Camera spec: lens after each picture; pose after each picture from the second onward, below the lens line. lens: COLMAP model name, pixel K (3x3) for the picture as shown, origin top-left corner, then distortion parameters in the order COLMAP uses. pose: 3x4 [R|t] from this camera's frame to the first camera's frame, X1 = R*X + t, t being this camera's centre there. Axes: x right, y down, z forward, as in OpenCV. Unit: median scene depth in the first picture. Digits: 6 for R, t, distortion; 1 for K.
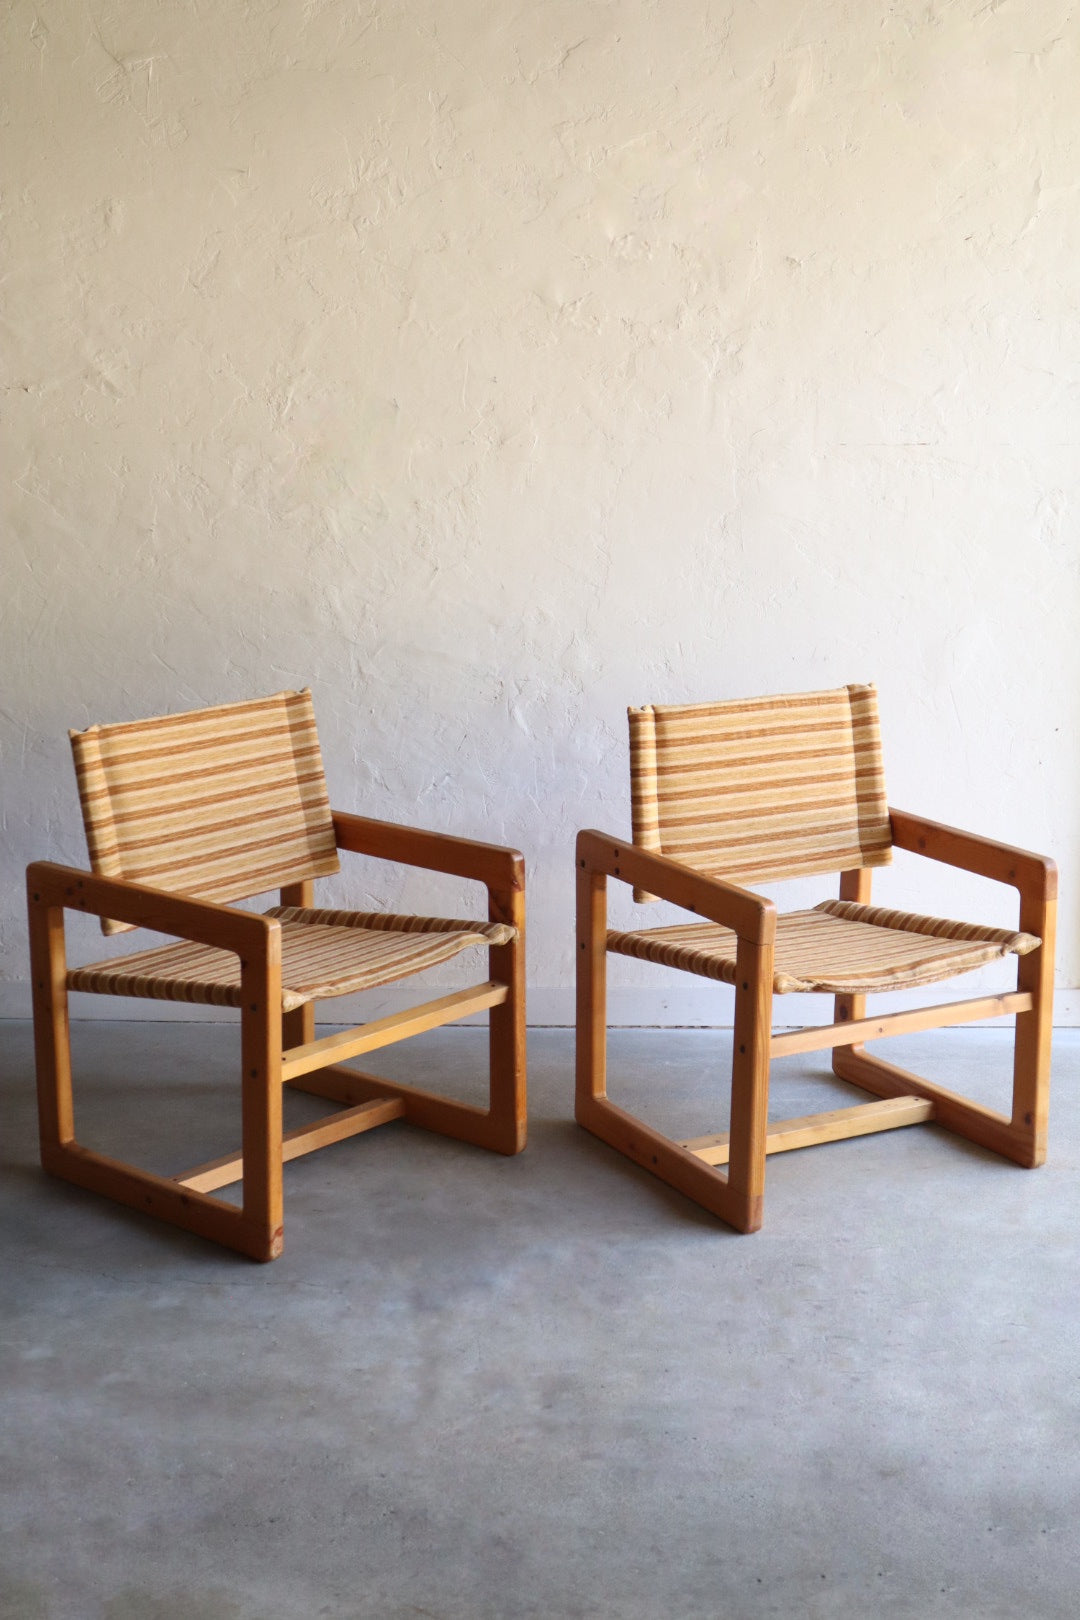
lens RADIAL K [[2287.6, 0, 539.4], [0, 2287.6, 821.6], [0, 0, 1]] dist [0.011565, 0.000000]
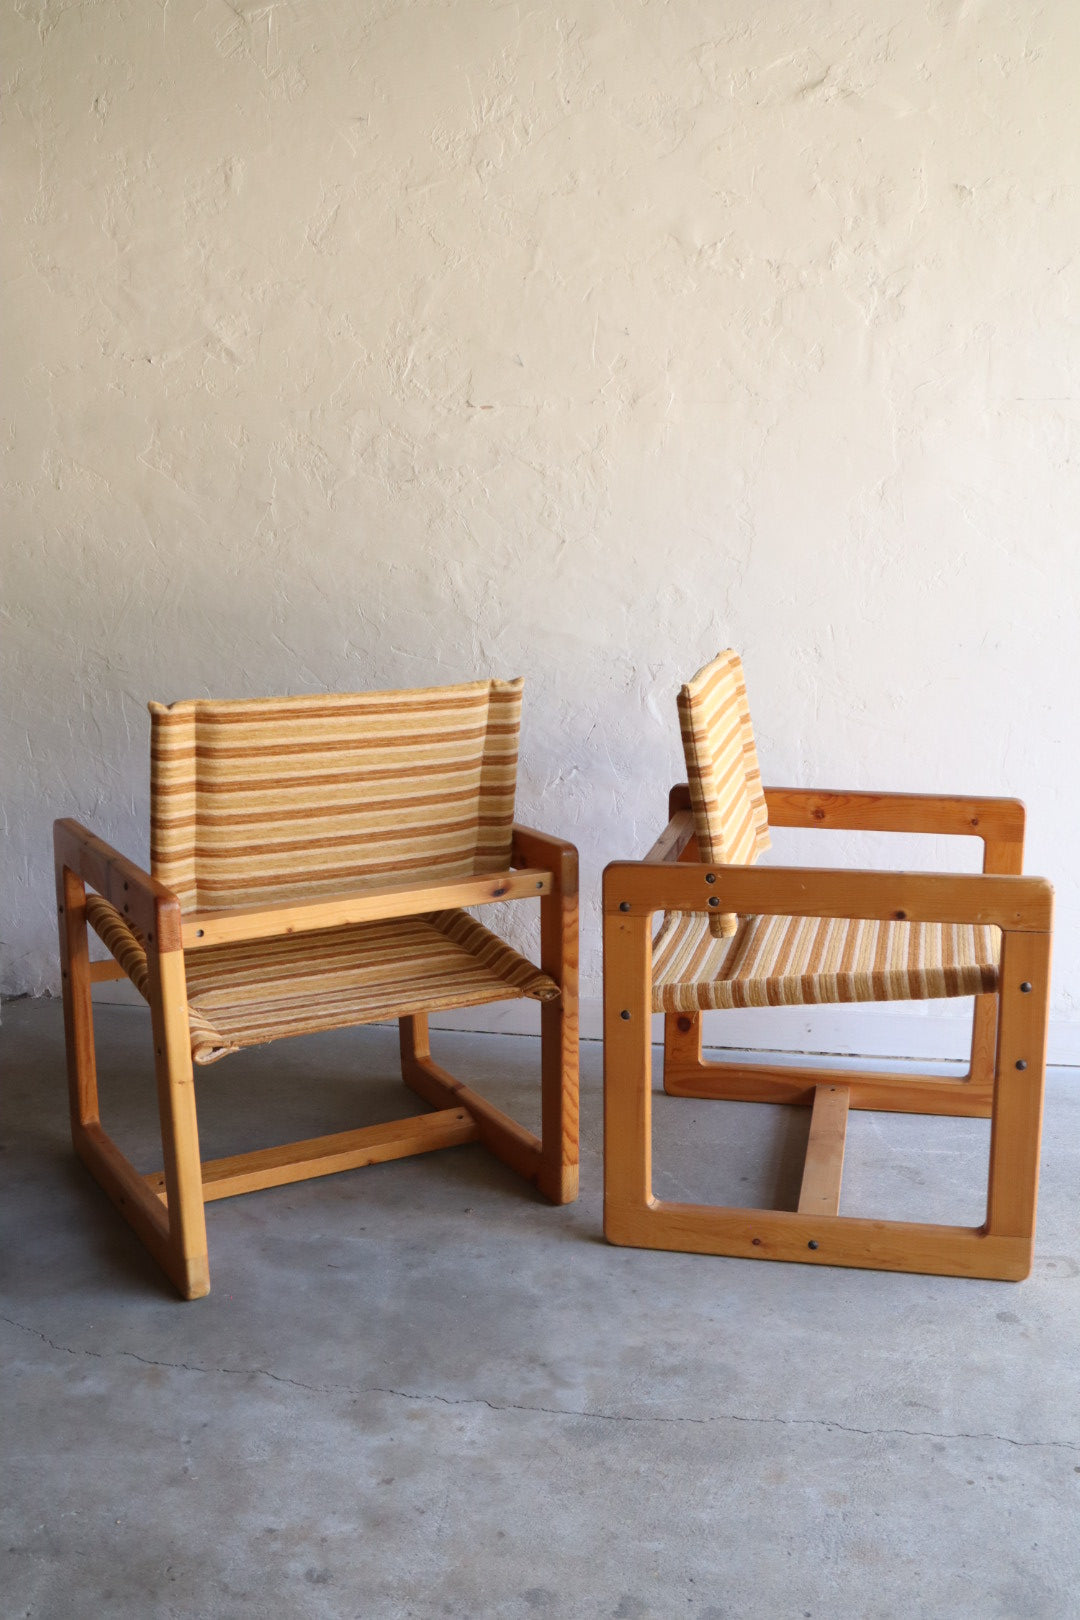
lens RADIAL K [[1583.4, 0, 535.1], [0, 1583.4, 826.1], [0, 0, 1]] dist [-0.092248, 0.000000]
pose [[0.982221, 0.029374, -0.185417, 0.065670], [-0.032792, 0.999344, -0.015393, 0.013818], [0.184843, 0.021200, 0.982539, 0.383743]]
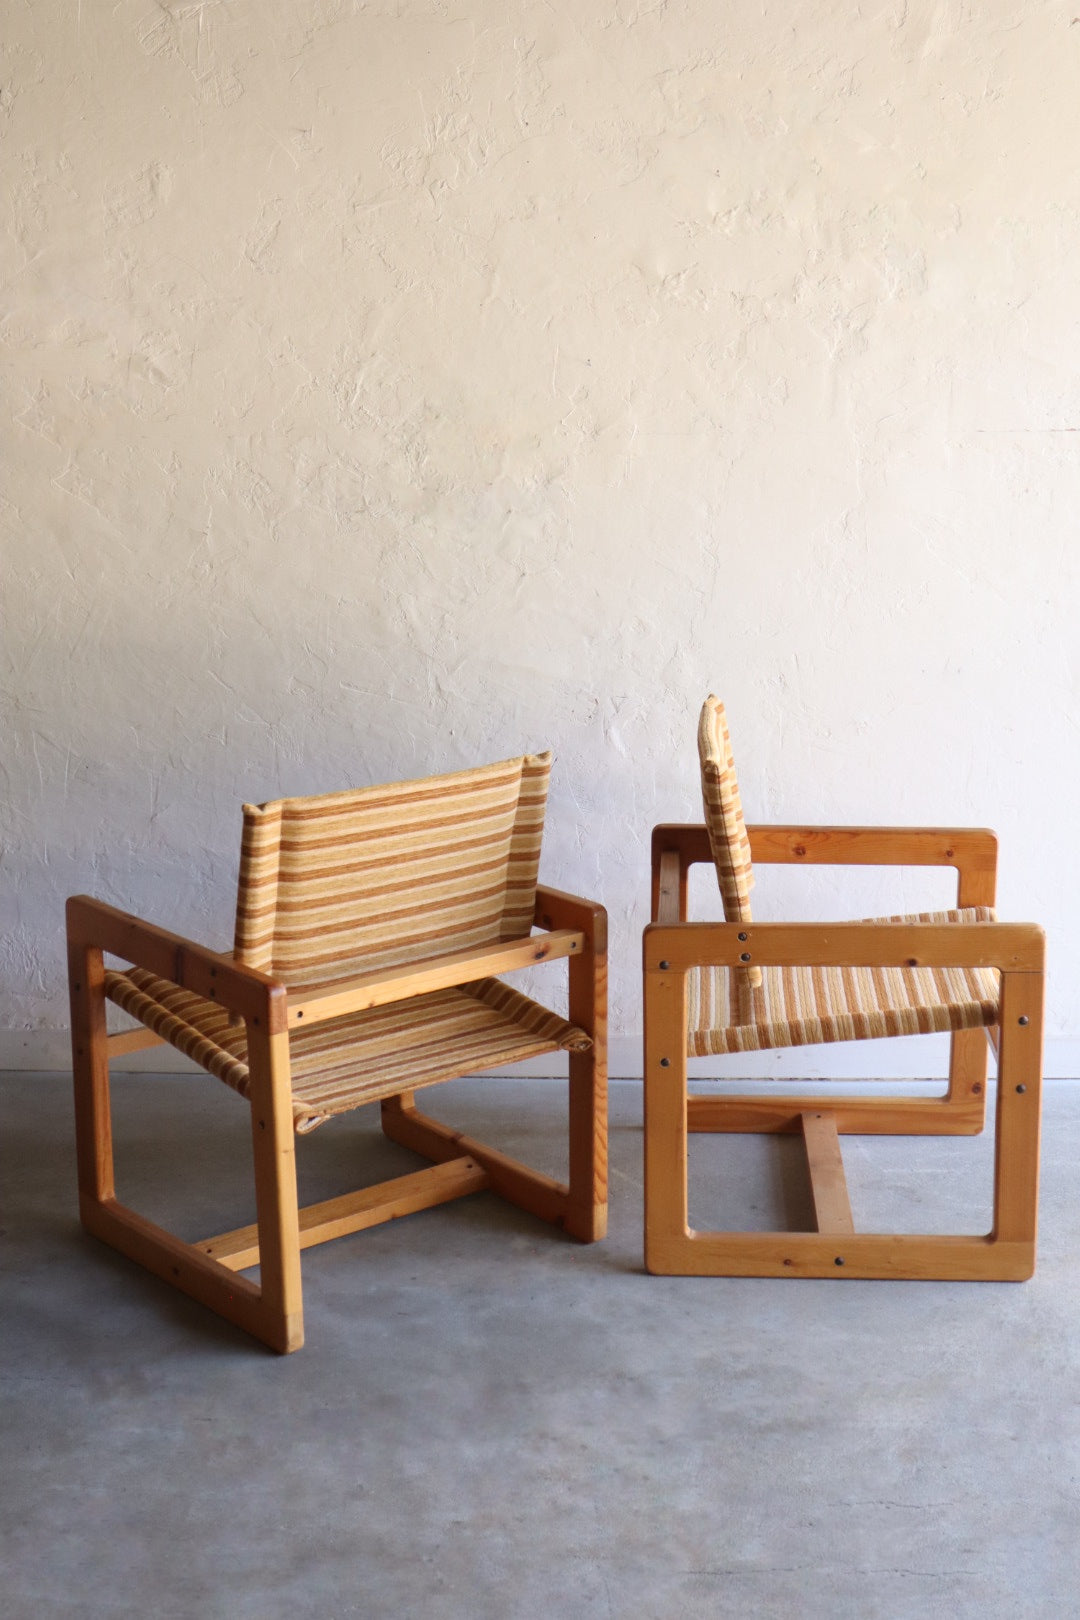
lens RADIAL K [[2369.1, 0, 532.4], [0, 2369.1, 813.5], [0, 0, 1]] dist [0.026925, 0.000000]
pose [[0.999691, -0.005447, -0.024266, -0.019833], [0.005953, 0.999766, 0.020820, -0.036744], [0.024147, -0.020958, 0.999489, 0.072941]]
